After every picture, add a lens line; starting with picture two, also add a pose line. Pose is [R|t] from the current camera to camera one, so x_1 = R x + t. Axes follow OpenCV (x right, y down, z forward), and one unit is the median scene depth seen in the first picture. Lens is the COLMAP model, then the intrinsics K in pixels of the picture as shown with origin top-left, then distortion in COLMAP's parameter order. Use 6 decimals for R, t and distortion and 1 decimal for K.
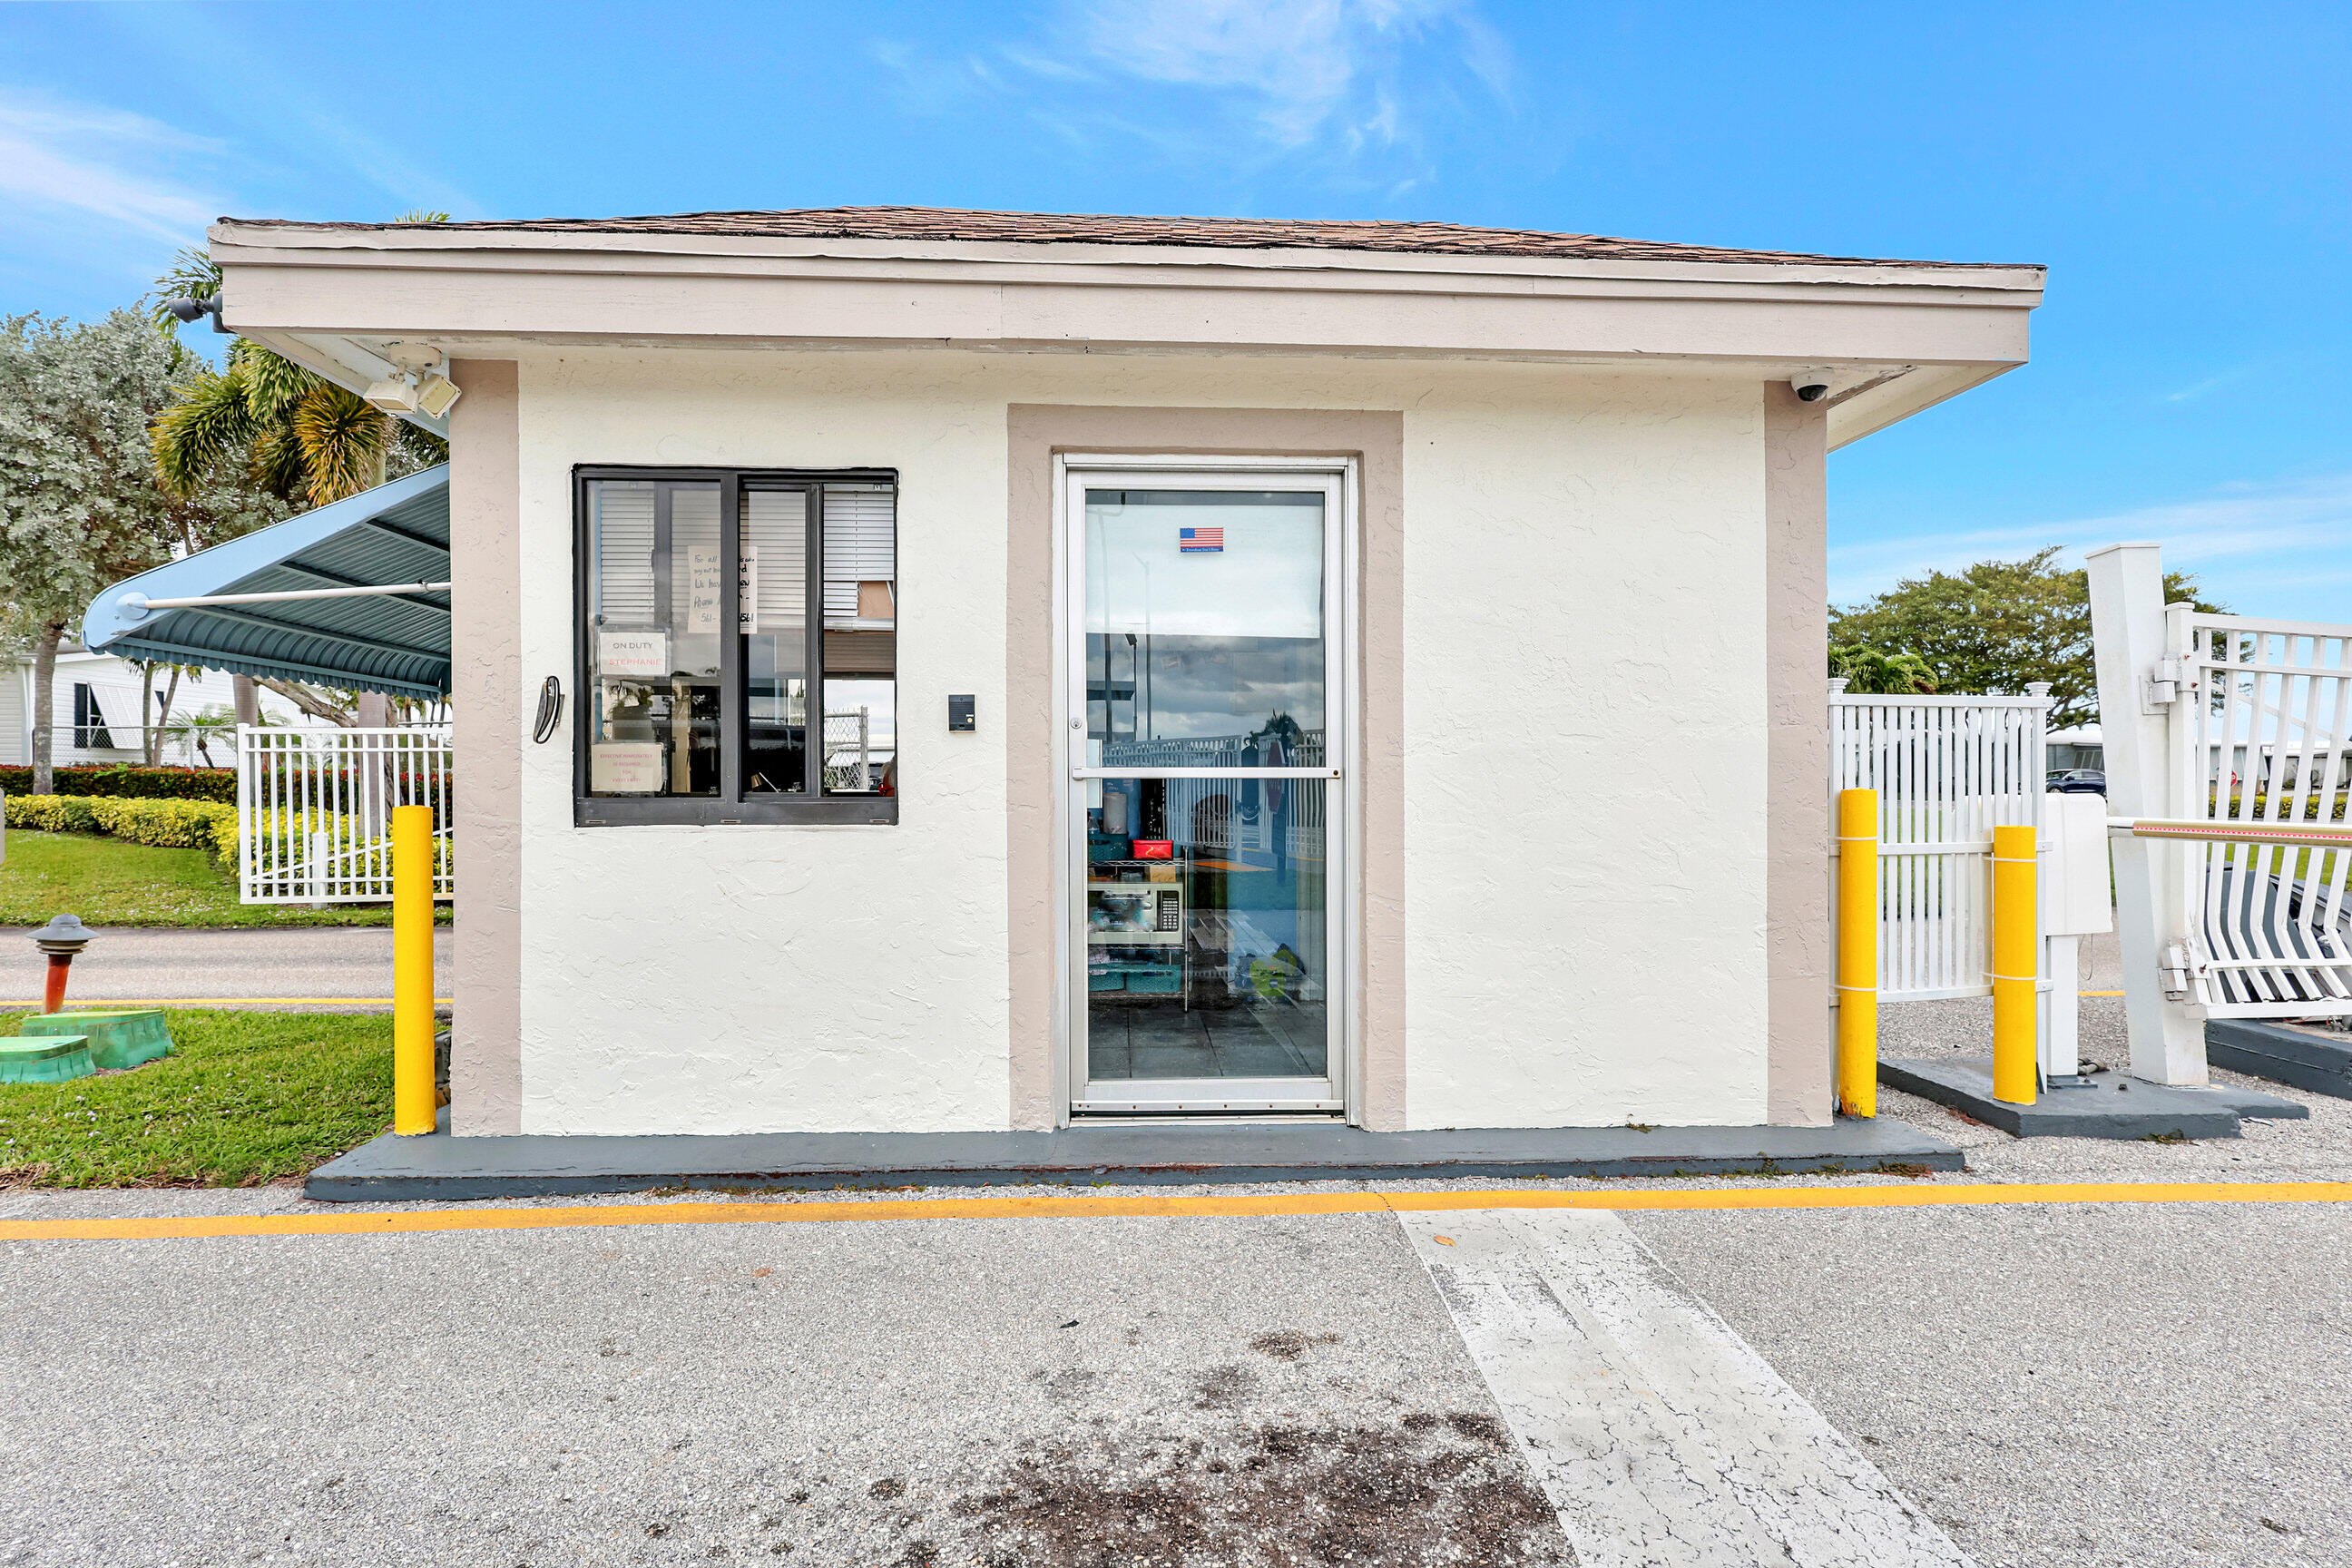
lens RADIAL K [[1091.1, 0, 1176.0], [0, 1091.1, 784.0], [0, 0, 1]] dist [0.000129, 0.000396]
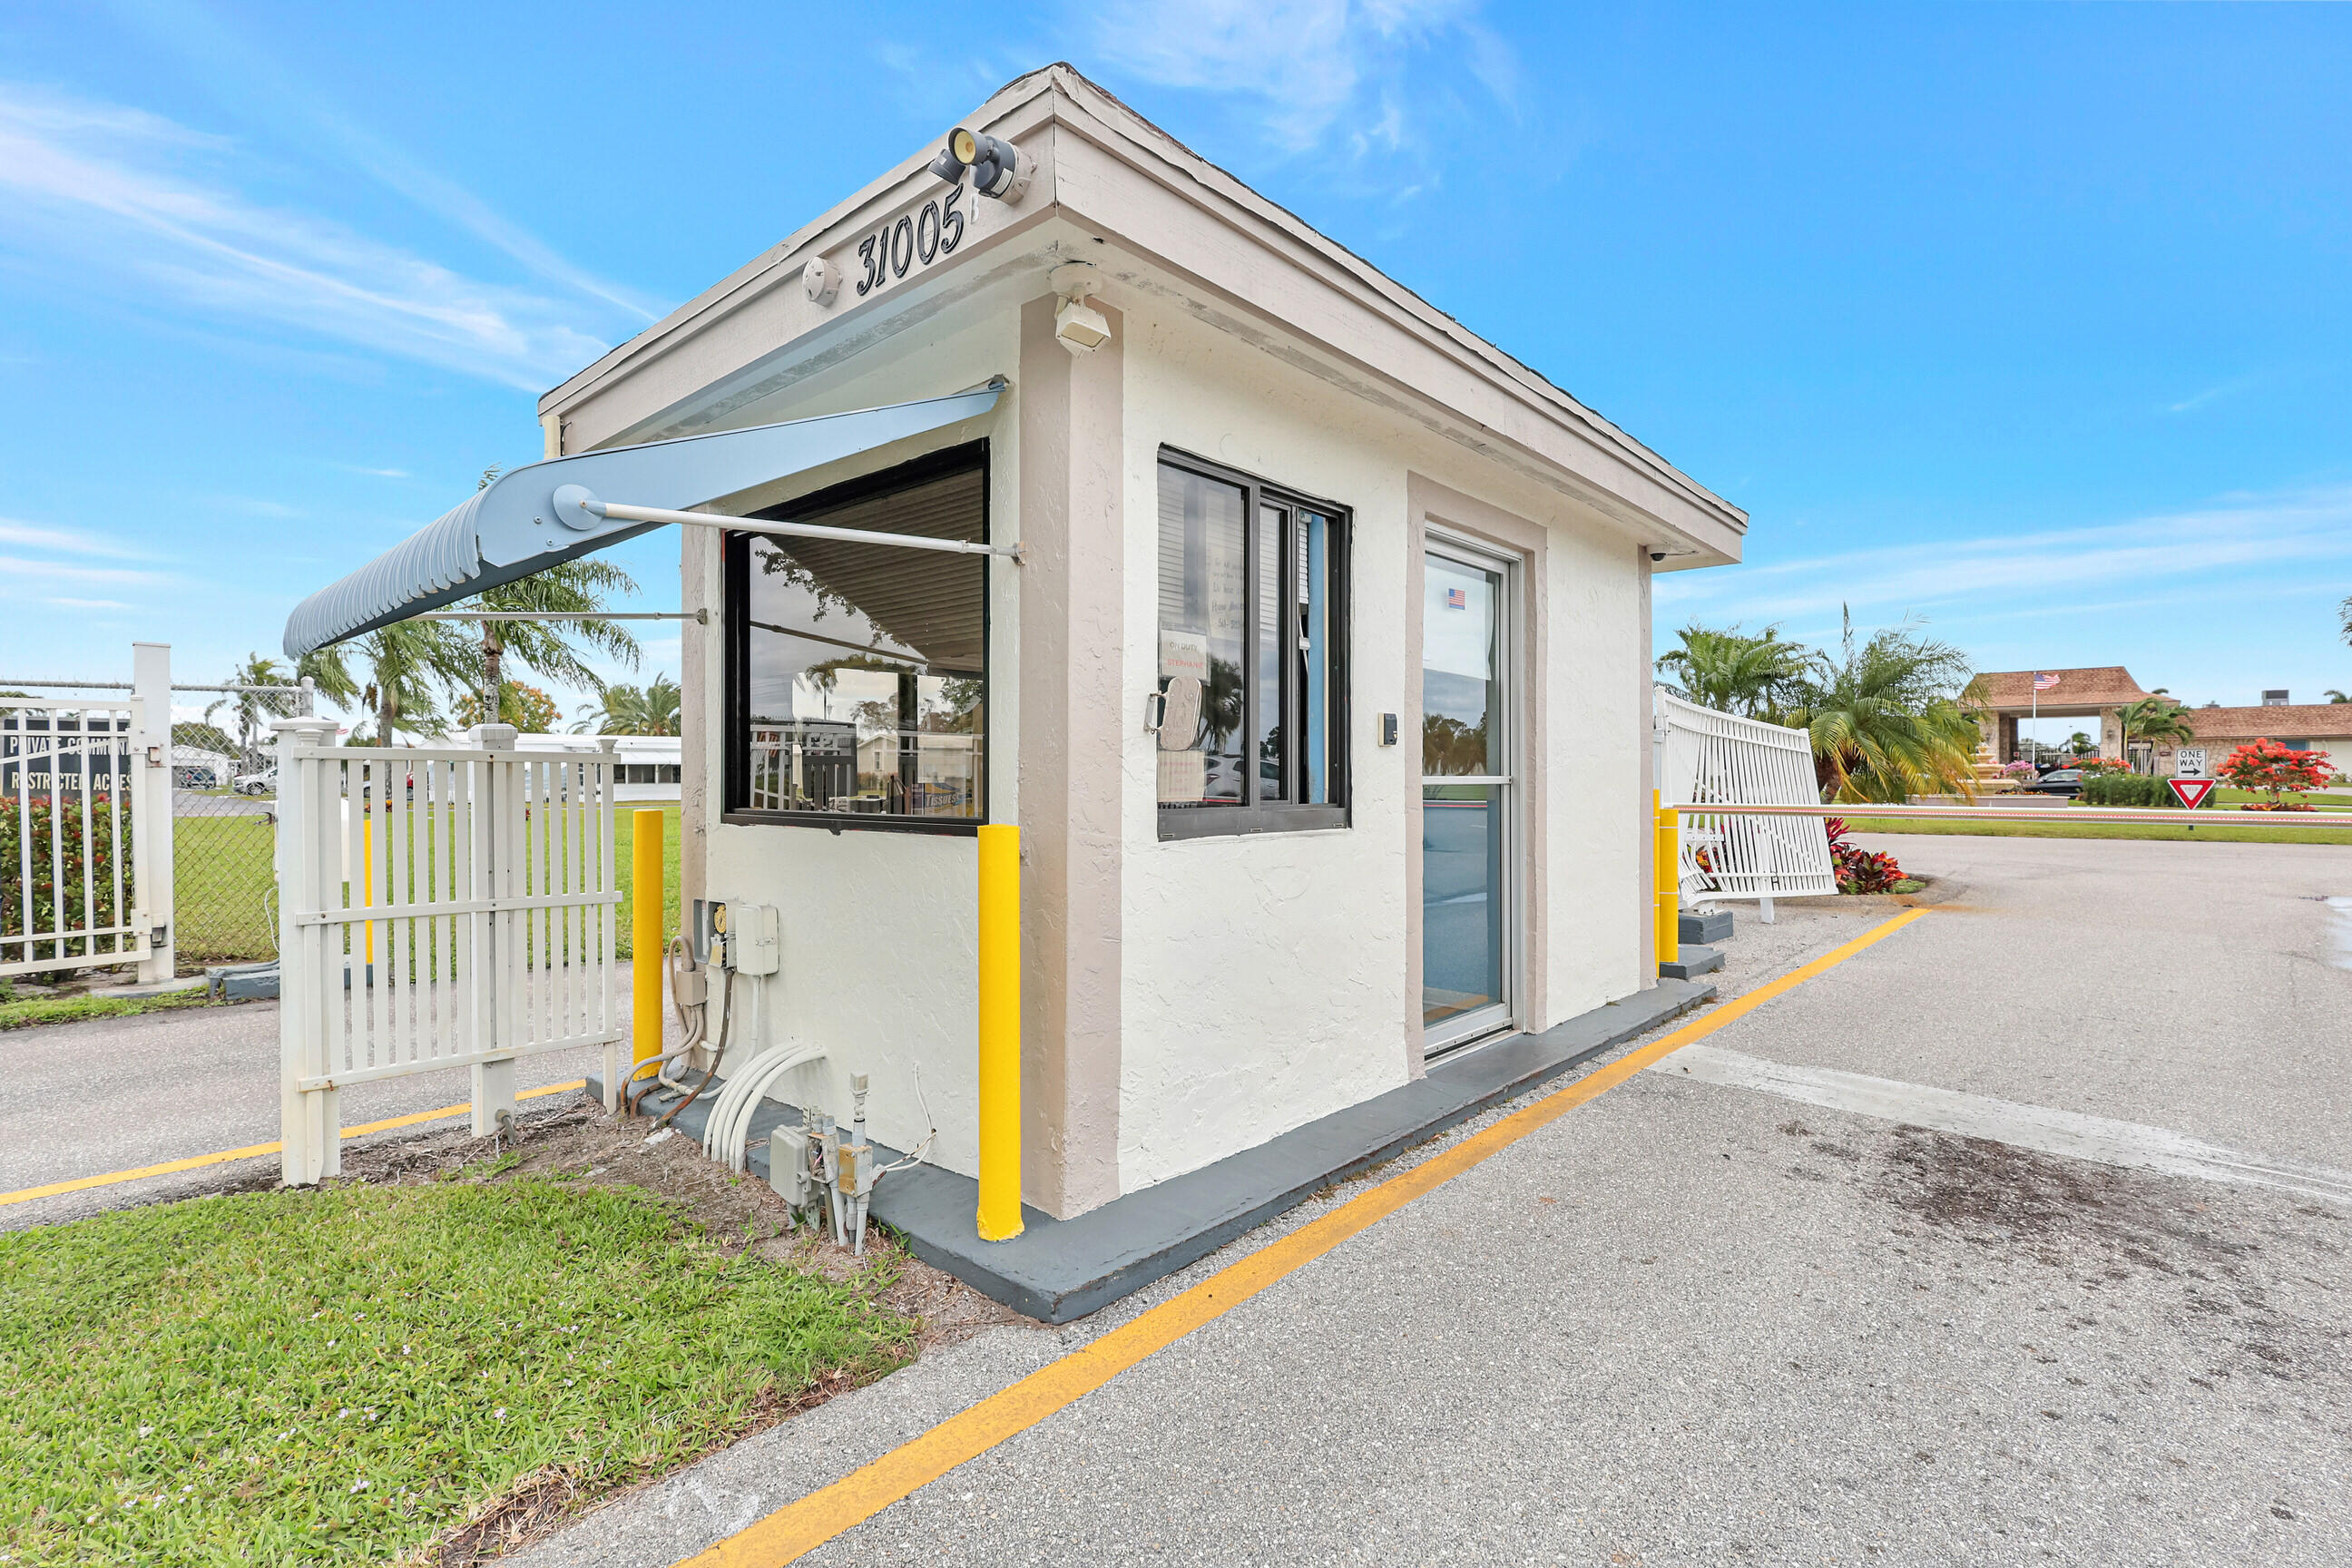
lens RADIAL K [[1091.1, 0, 1176.0], [0, 1091.1, 784.0], [0, 0, 1]] dist [0.000129, 0.000396]
pose [[0.699602, -0.004626, 0.714517, -1.296587], [0.004237, 0.999988, 0.002326, -0.011873], [-0.714520, 0.001400, 0.699614, 0.387430]]
